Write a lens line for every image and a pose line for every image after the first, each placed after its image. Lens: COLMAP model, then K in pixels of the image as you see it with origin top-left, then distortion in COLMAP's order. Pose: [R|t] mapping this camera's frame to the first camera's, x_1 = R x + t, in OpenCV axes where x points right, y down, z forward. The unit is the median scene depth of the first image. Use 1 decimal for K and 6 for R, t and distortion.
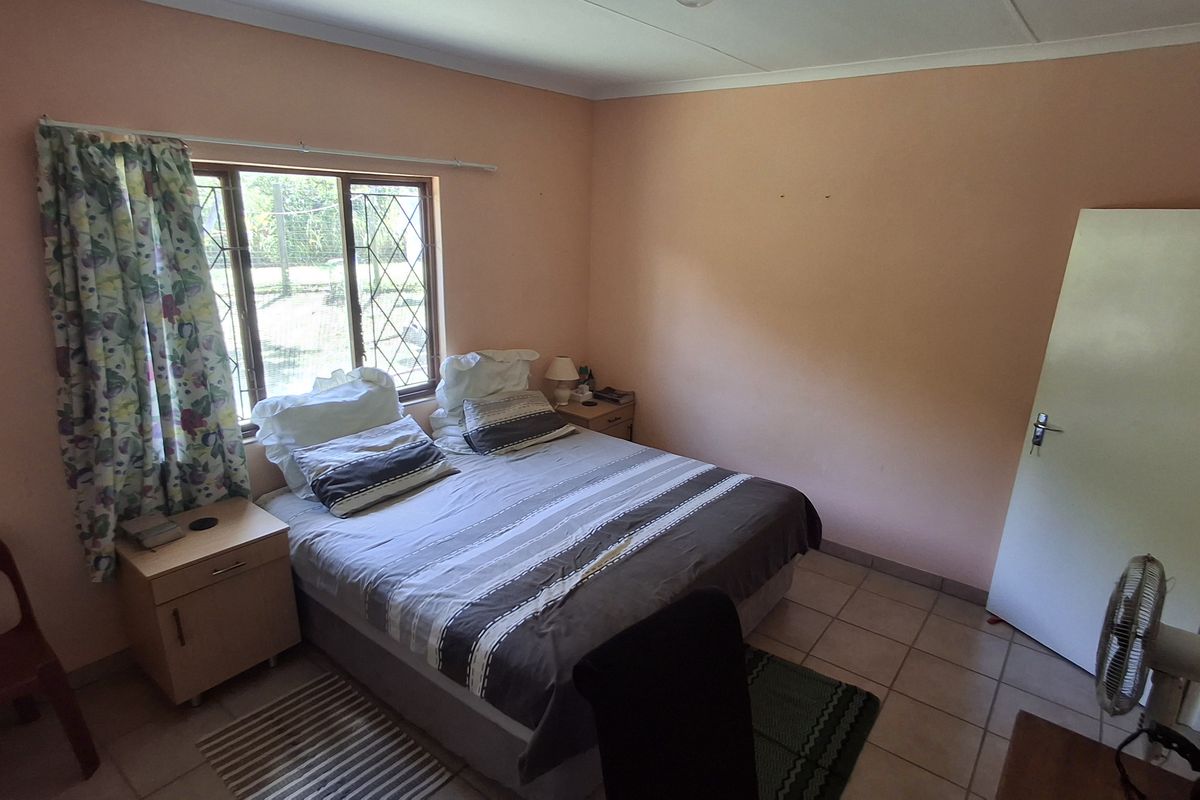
lens RADIAL K [[653.4, 0, 593.5], [0, 653.4, 398.1], [0, 0, 1]] dist [-0.018667, 0.033402]
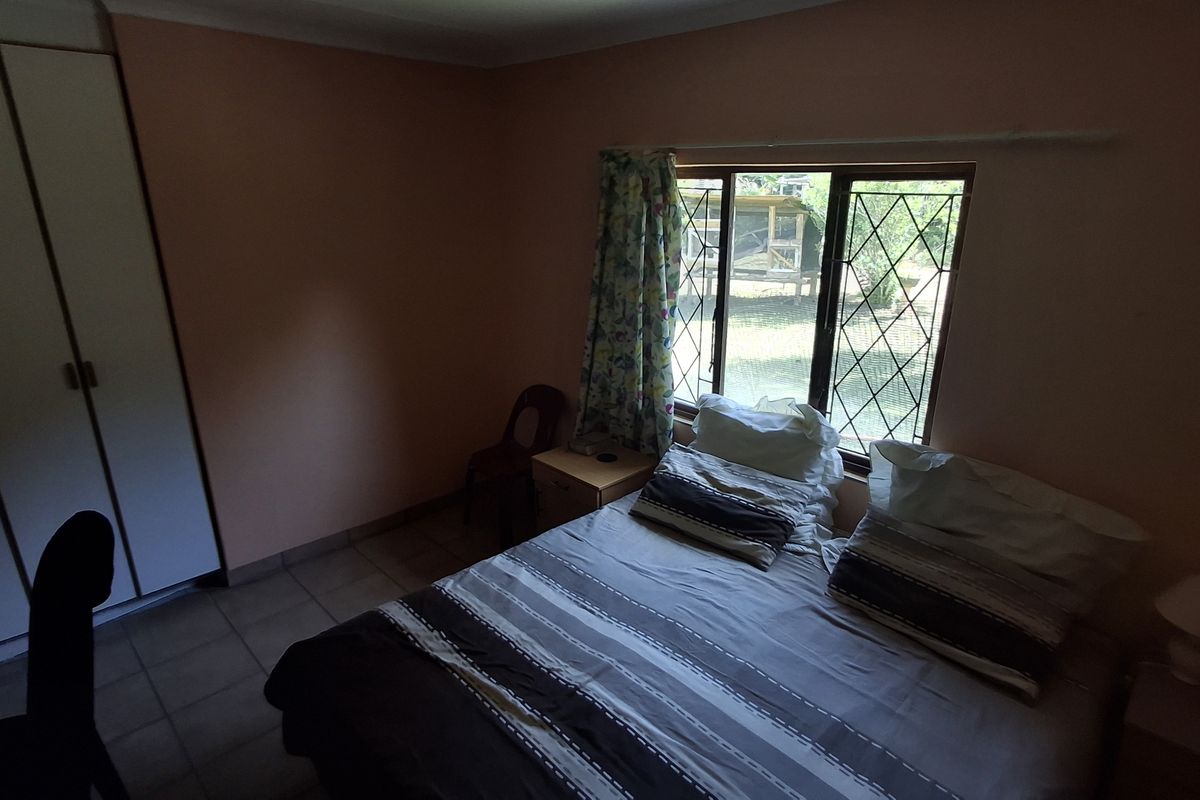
lens RADIAL K [[648.5, 0, 607.1], [0, 648.5, 401.3], [0, 0, 1]] dist [-0.014483, 0.012349]
pose [[-0.093503, 0.285819, -0.953711, 0.482596], [-0.294760, 0.907018, 0.300724, -0.241795], [0.950986, 0.309234, -0.000560, 0.826317]]
